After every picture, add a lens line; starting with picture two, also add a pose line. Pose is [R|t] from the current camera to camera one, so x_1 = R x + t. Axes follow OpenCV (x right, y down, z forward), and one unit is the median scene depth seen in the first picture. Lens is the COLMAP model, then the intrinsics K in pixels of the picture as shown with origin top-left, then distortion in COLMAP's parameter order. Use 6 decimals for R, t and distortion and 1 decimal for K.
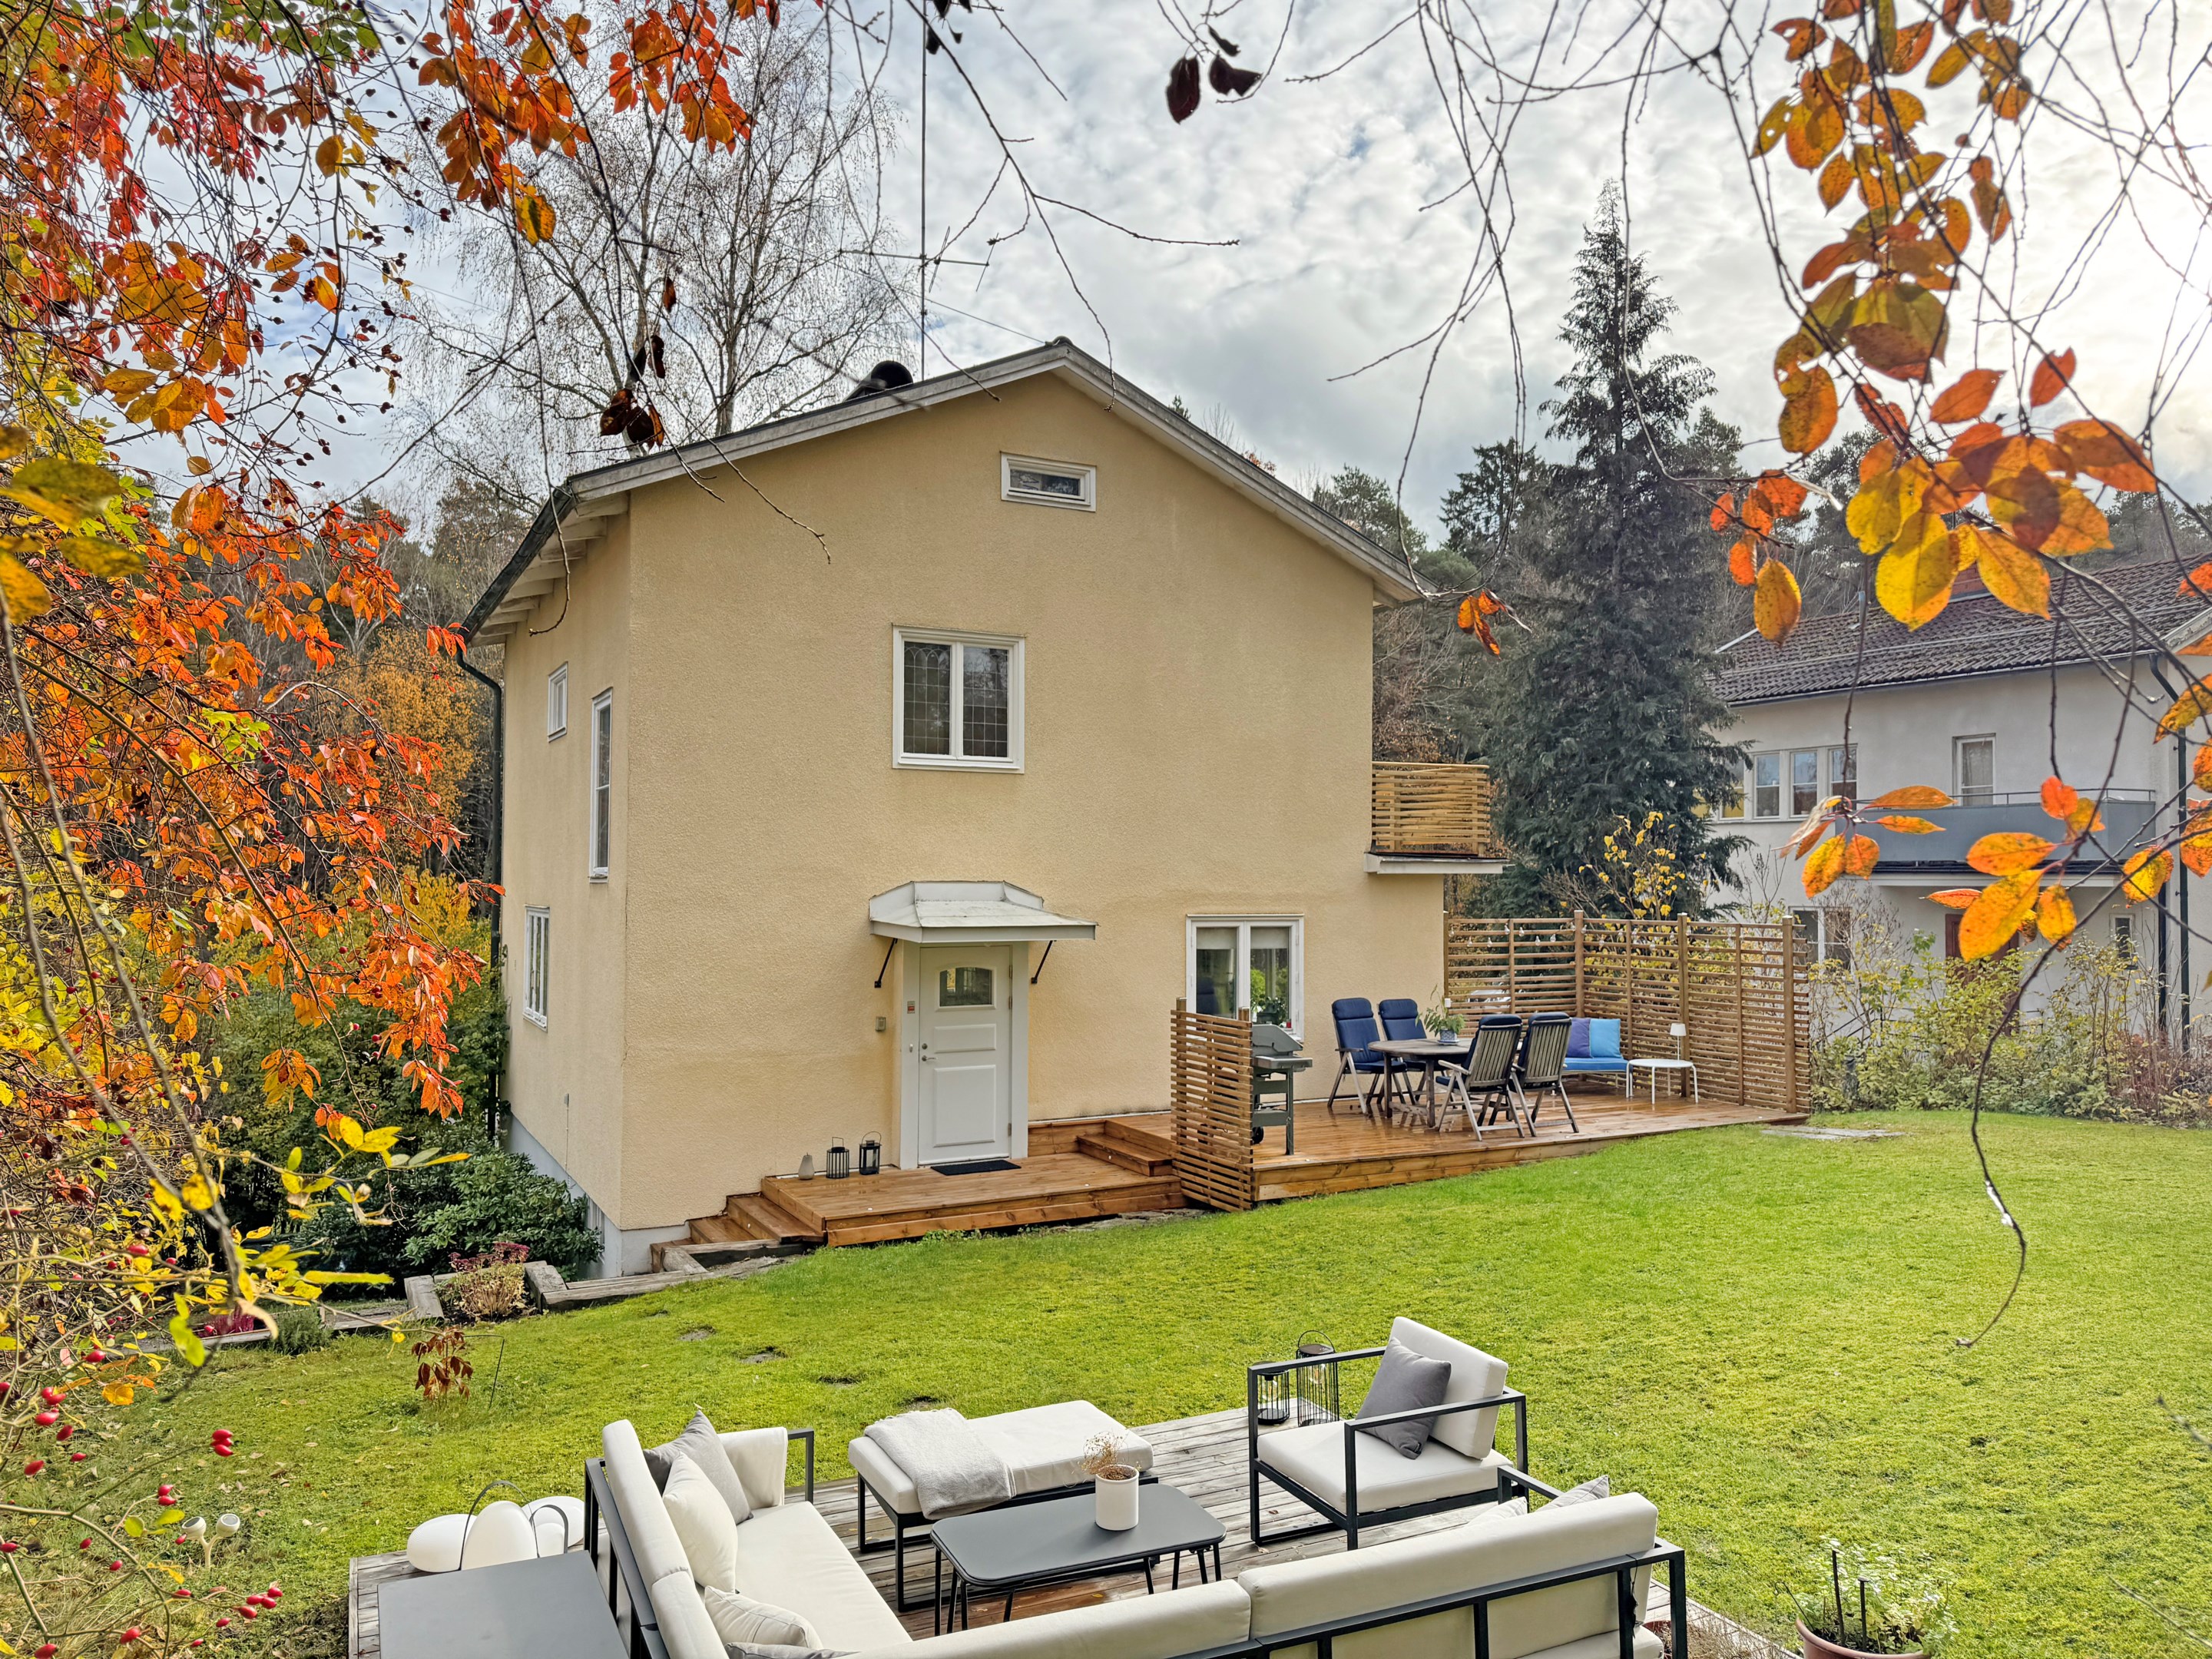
lens RADIAL K [[1562.0, 0, 1102.2], [0, 1562.0, 833.4], [0, 0, 1]] dist [0.075368, -0.092385]
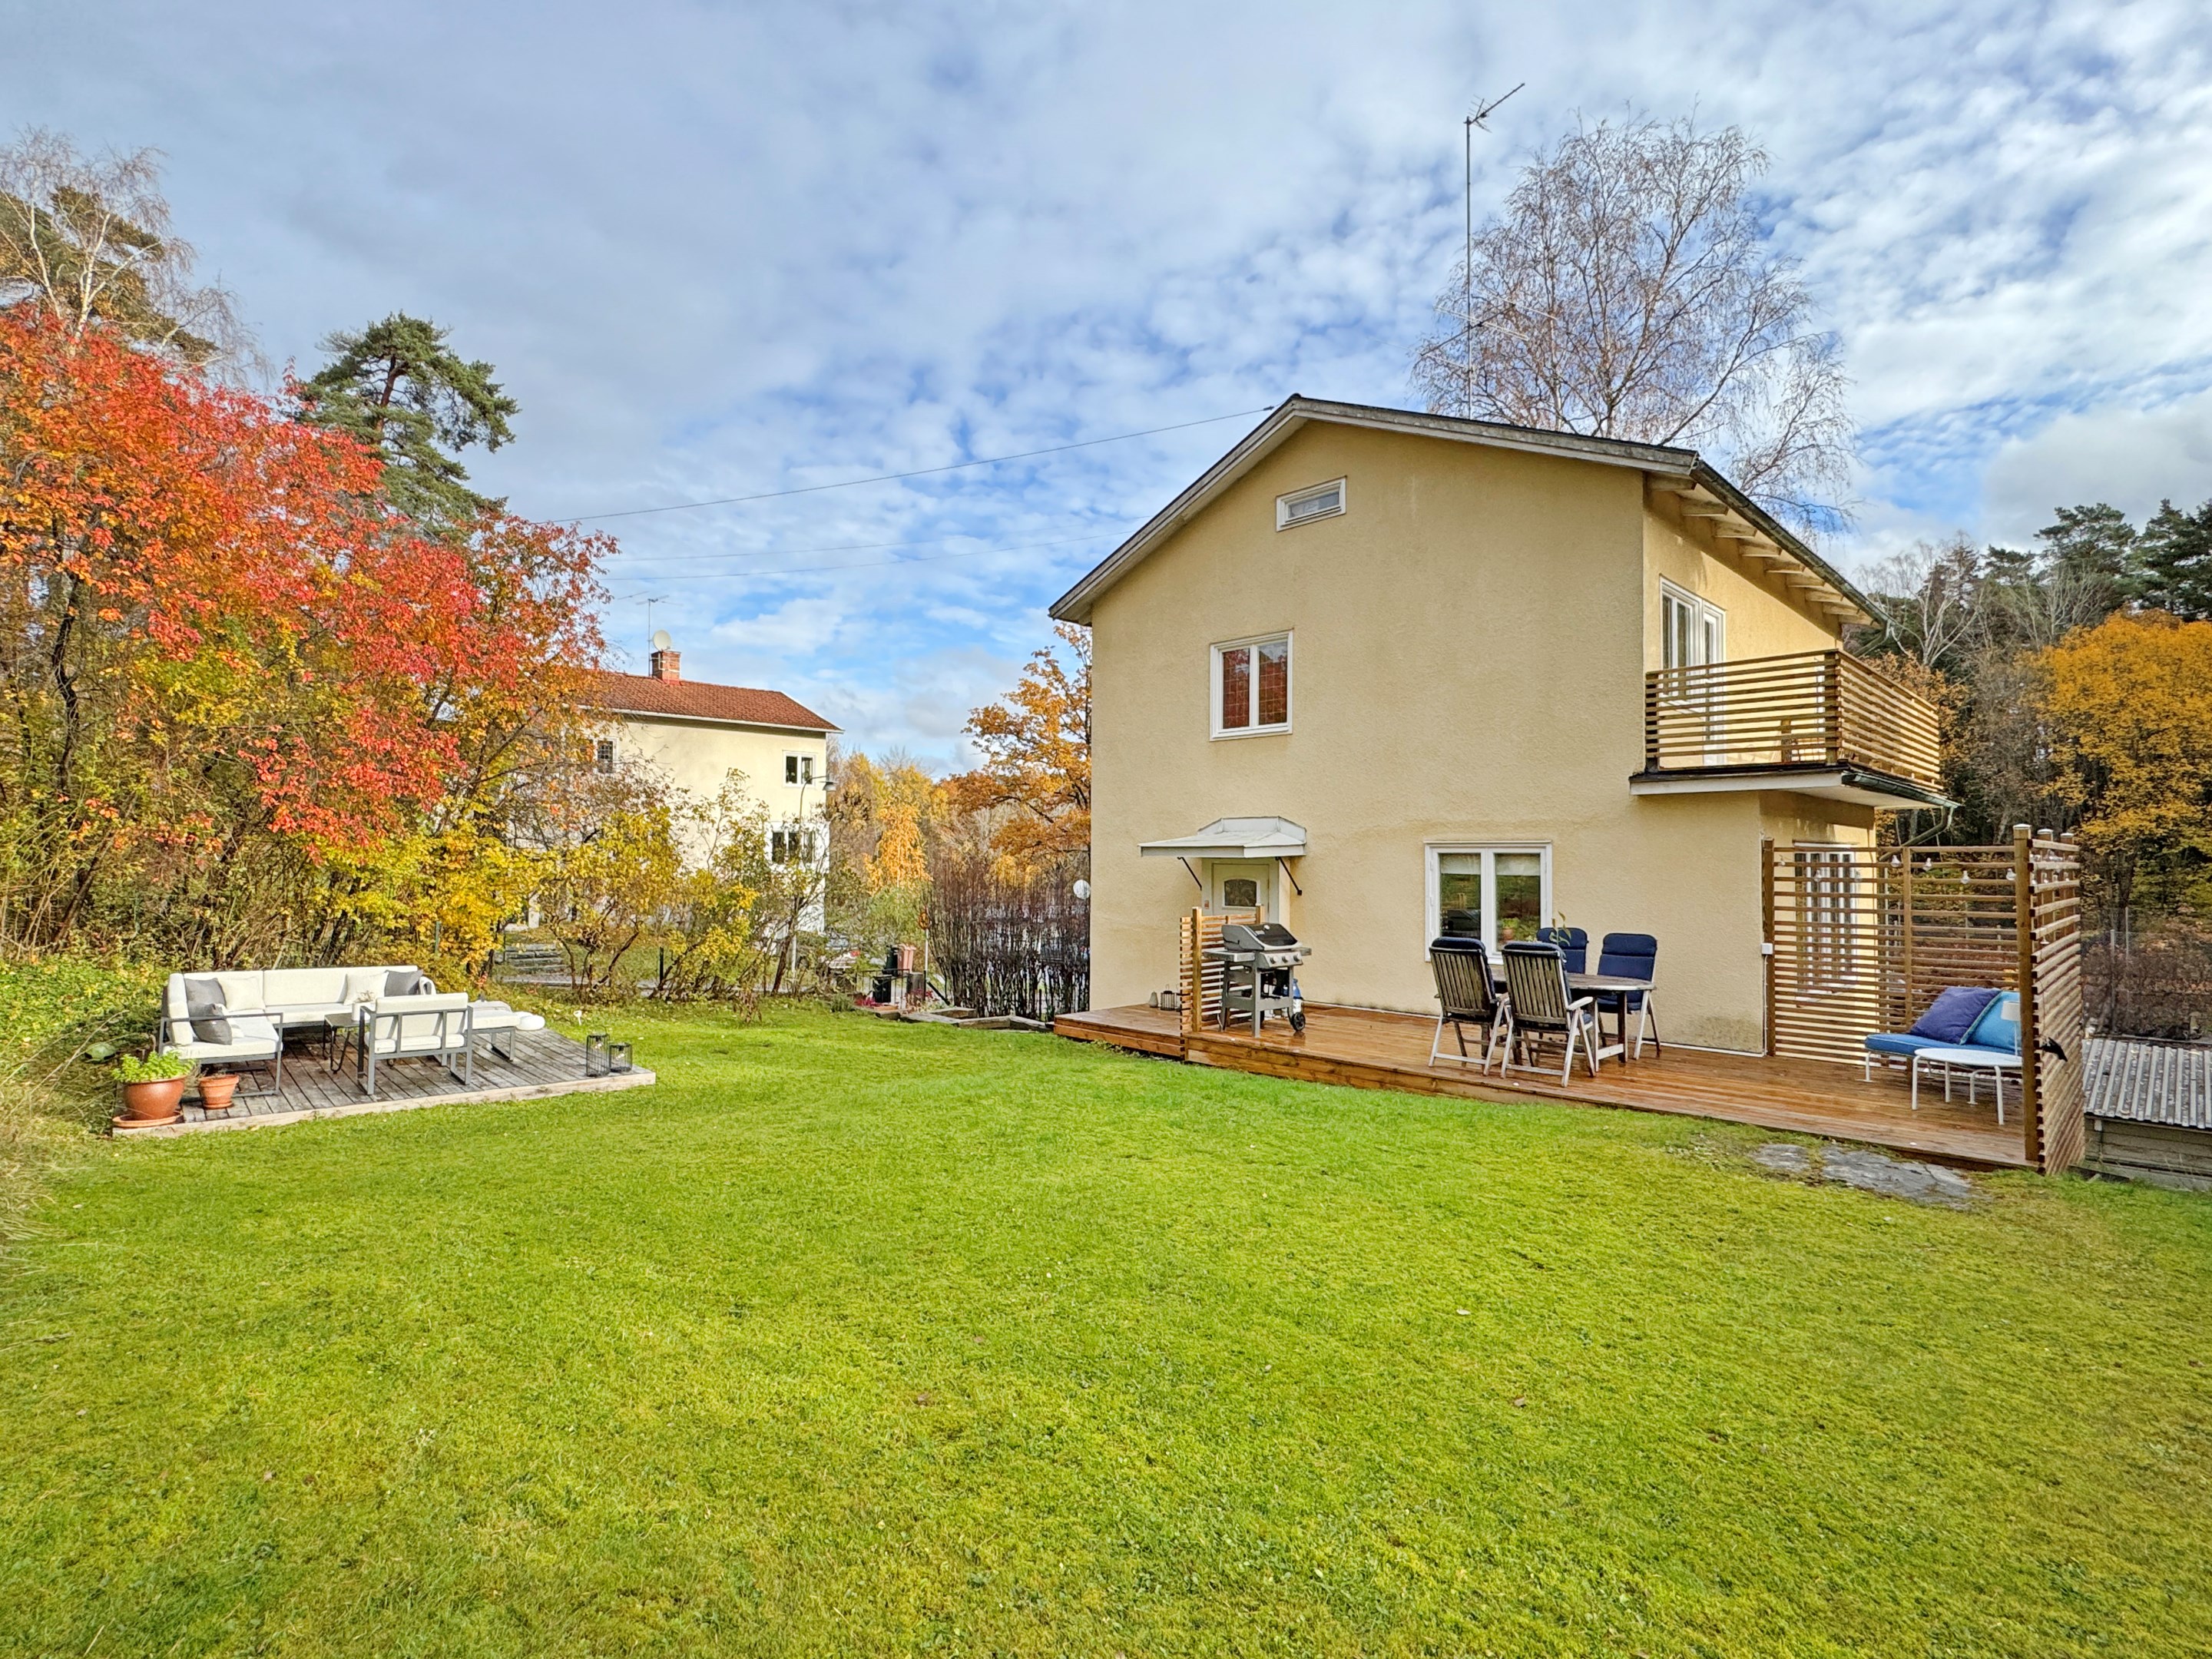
lens RADIAL K [[1063.7, 0, 1101.0], [0, 1063.7, 834.2], [0, 0, 1]] dist [-0.002651, 0.000382]
pose [[0.307632, -0.022120, -0.951248, 0.759763], [0.026057, 0.999551, -0.014817, 0.055904], [0.951149, -0.020229, 0.308070, 0.586989]]
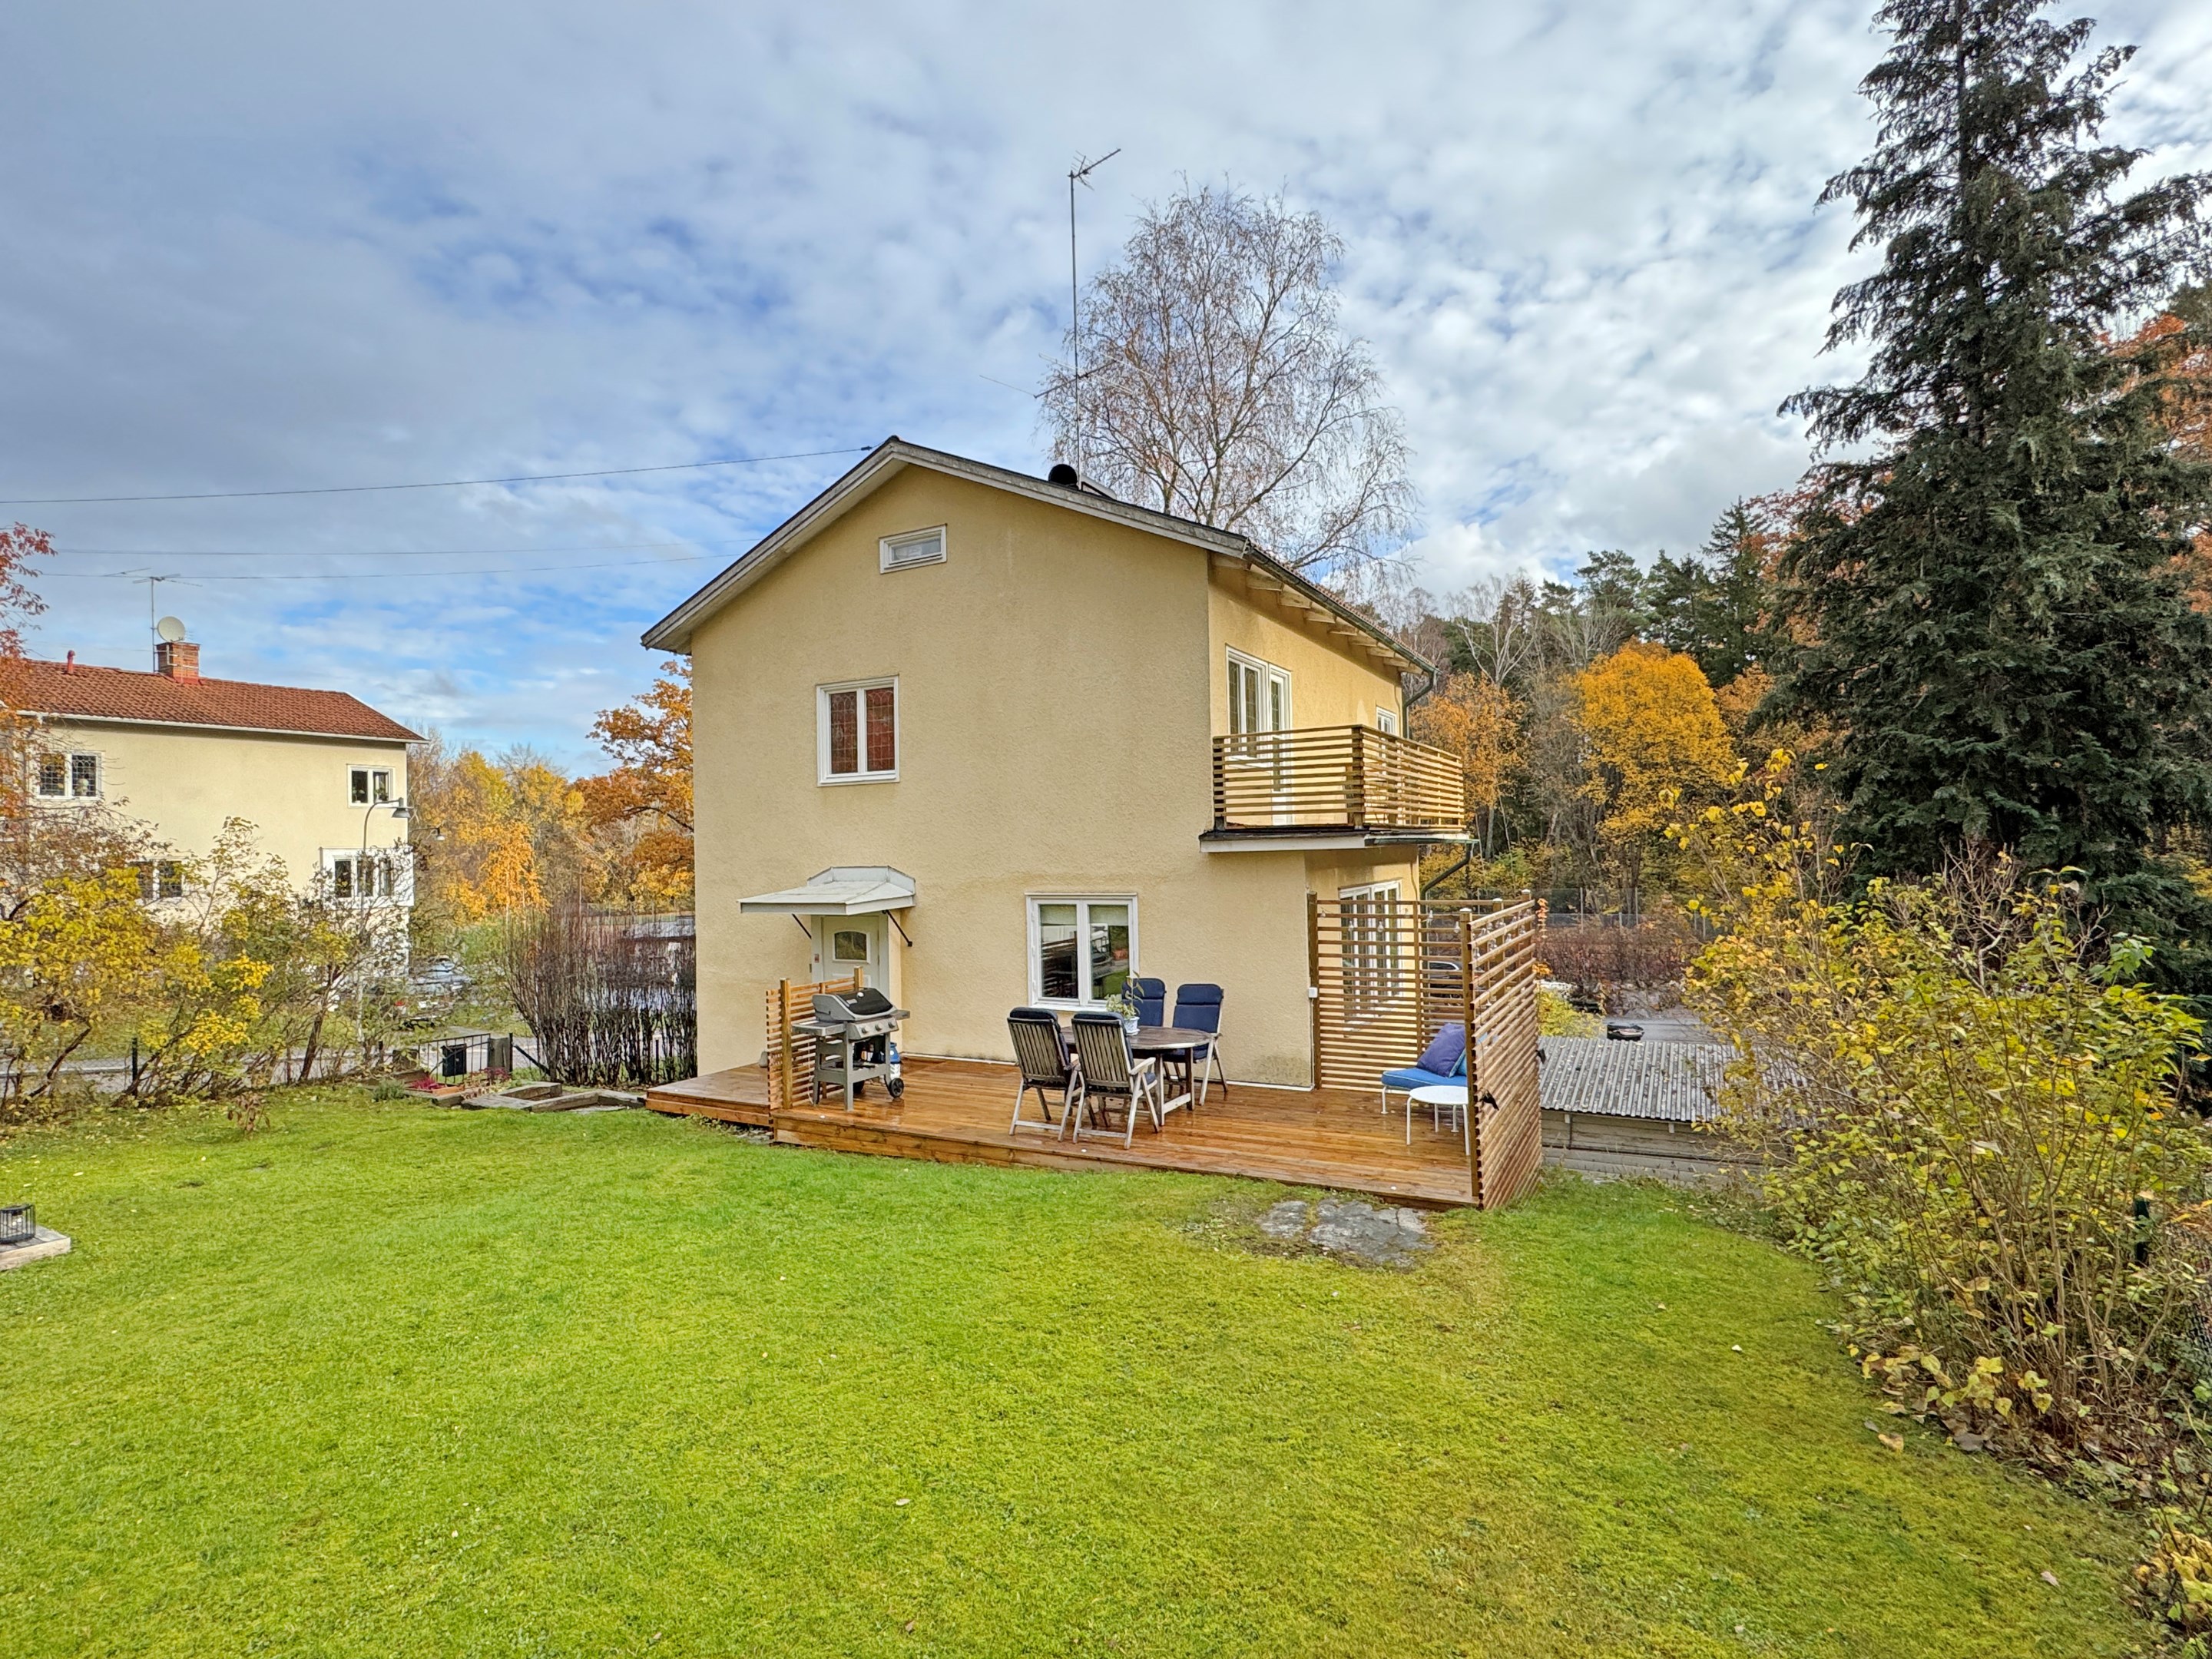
lens RADIAL K [[1078.3, 0, 1108.8], [0, 1078.3, 831.3], [0, 0, 1]] dist [-0.001607, 0.000778]
pose [[0.575886, -0.027916, -0.817053, 0.785588], [0.049225, 0.998788, 0.000571, 0.010358], [0.816046, -0.040548, 0.576562, 0.644405]]
